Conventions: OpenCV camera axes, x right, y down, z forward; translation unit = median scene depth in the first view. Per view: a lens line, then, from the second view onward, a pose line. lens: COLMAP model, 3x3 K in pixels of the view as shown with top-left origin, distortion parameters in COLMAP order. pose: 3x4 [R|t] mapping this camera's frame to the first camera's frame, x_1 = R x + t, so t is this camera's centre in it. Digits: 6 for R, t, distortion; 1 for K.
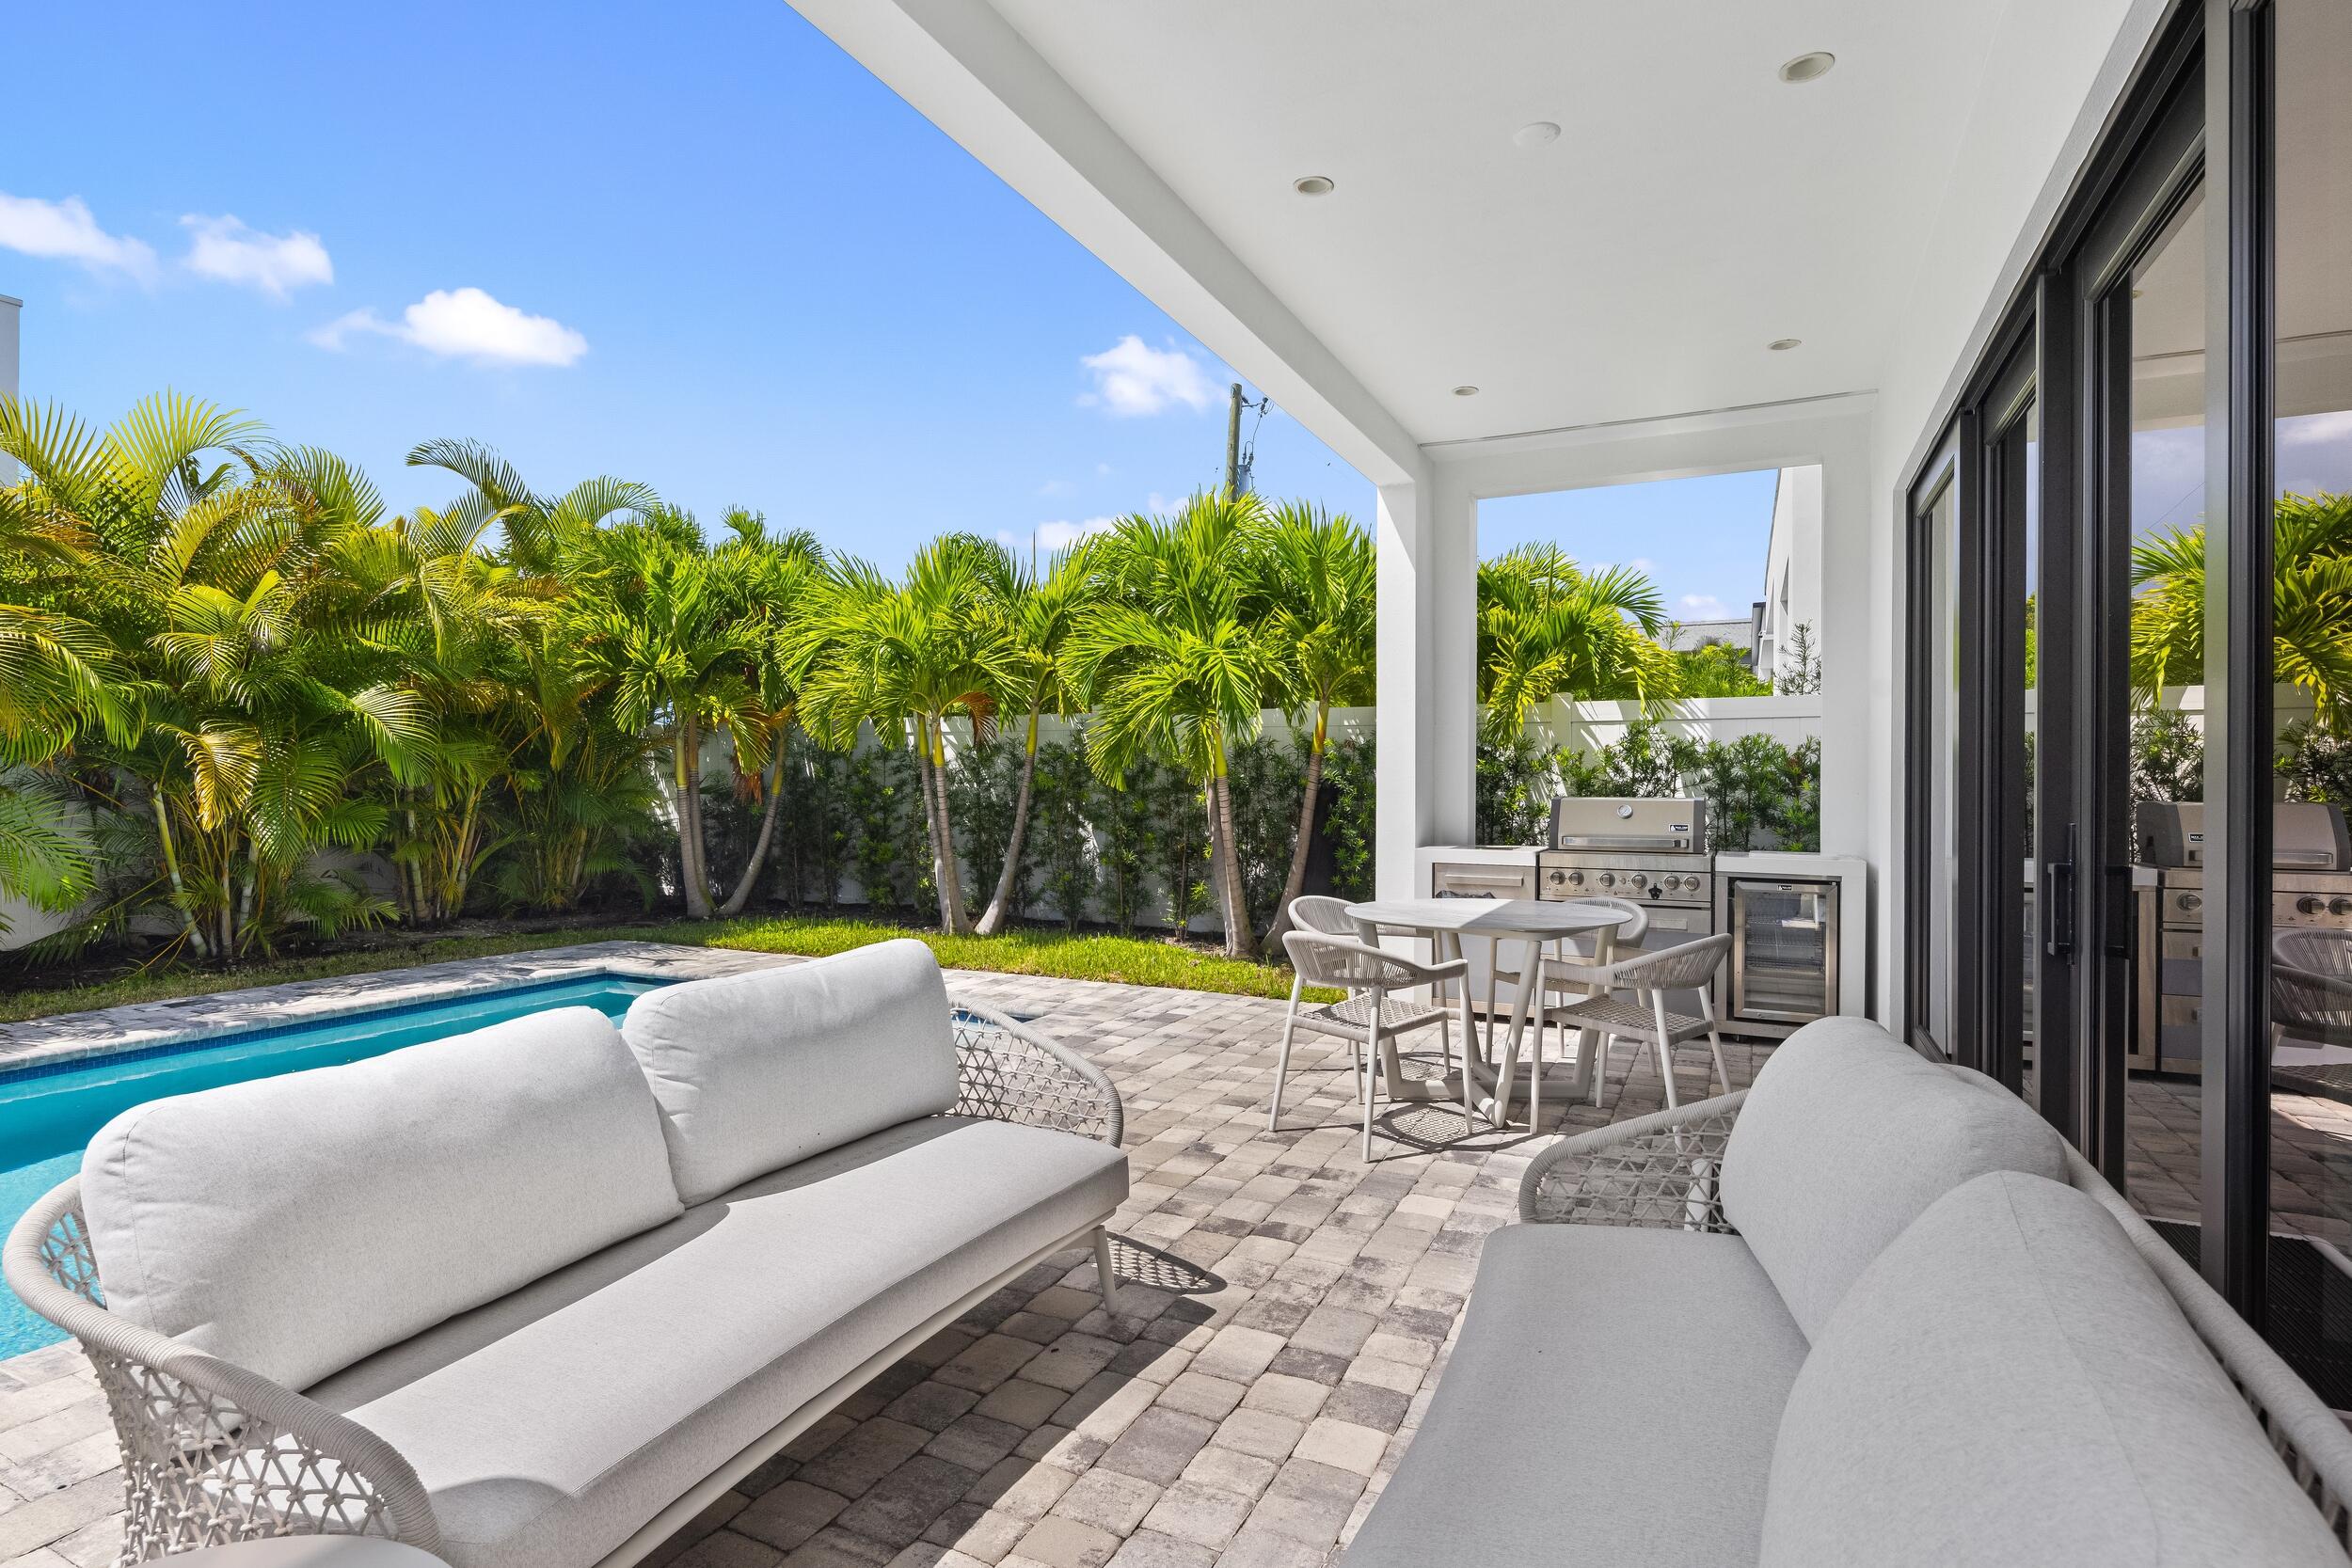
lens RADIAL K [[1171.0, 0, 1148.1], [0, 1171.0, 772.6], [0, 0, 1]] dist [-0.001844, -0.001437]
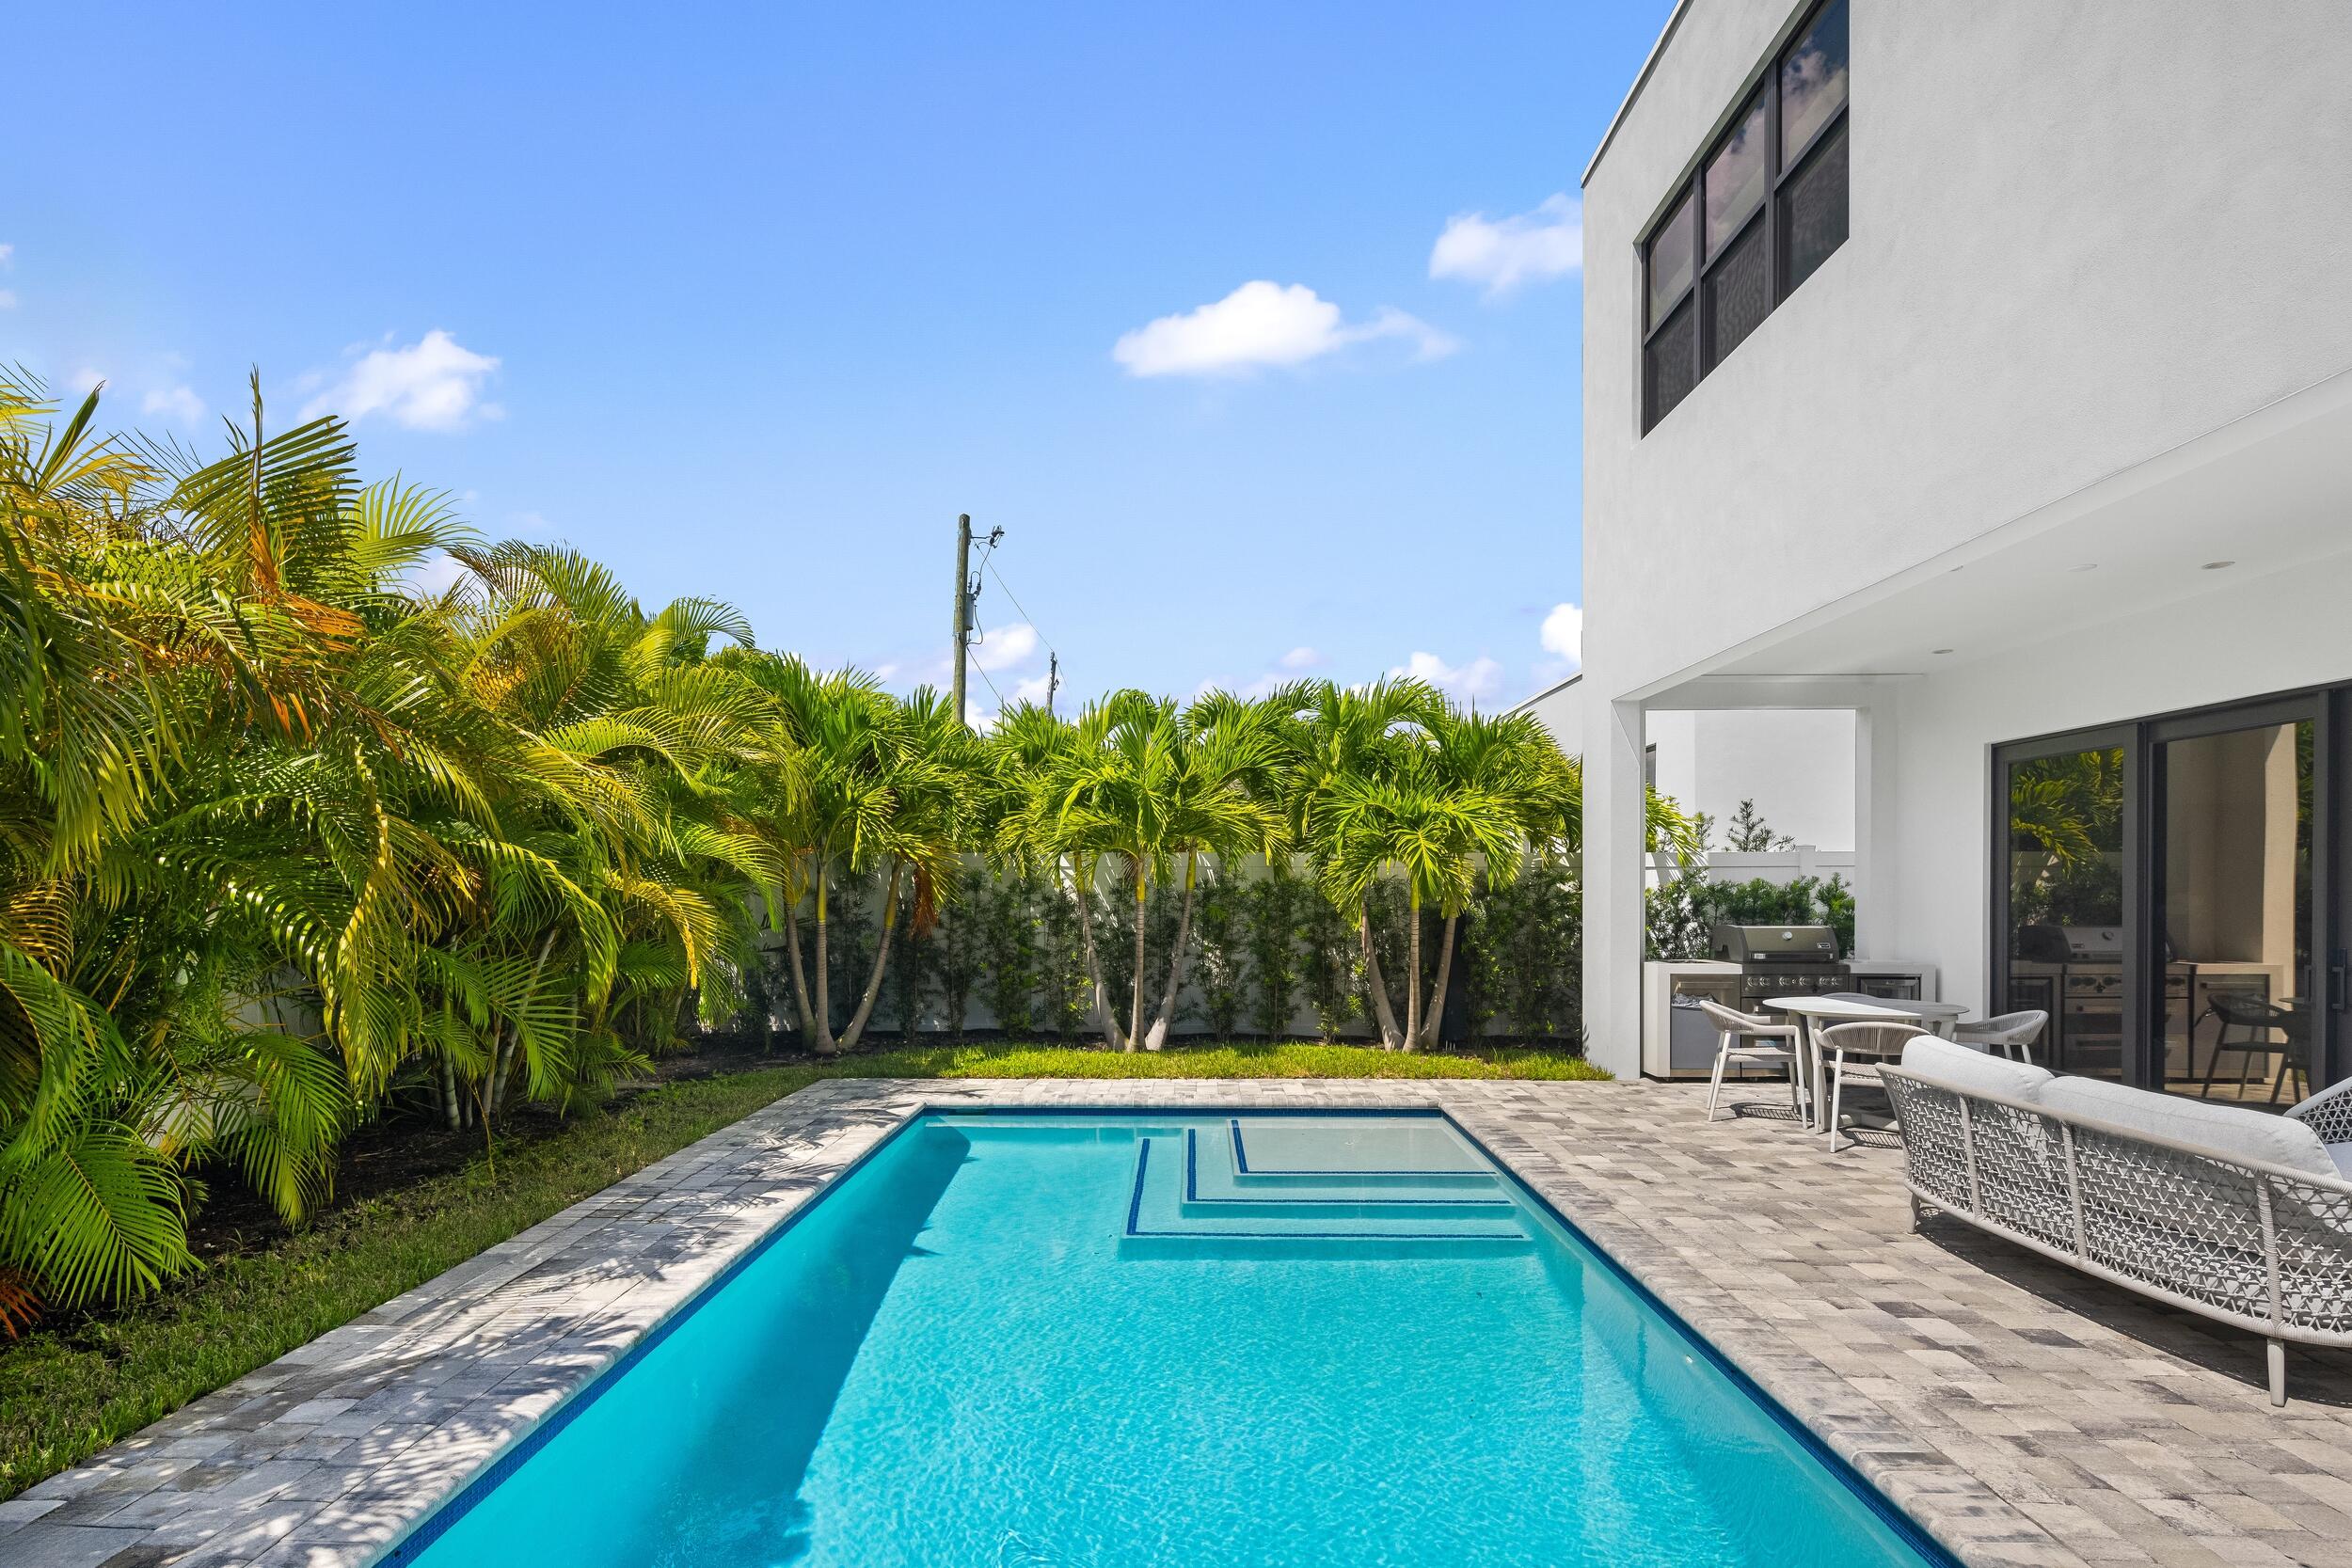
lens RADIAL K [[1158.1, 0, 1161.9], [0, 1158.1, 875.2], [0, 0, 1]] dist [0.001304, 0.000726]
pose [[0.897775, 0.004078, 0.440436, -0.787275], [-0.002613, 0.999989, -0.003933, -0.029321], [-0.440447, 0.002380, 0.897776, 0.009936]]
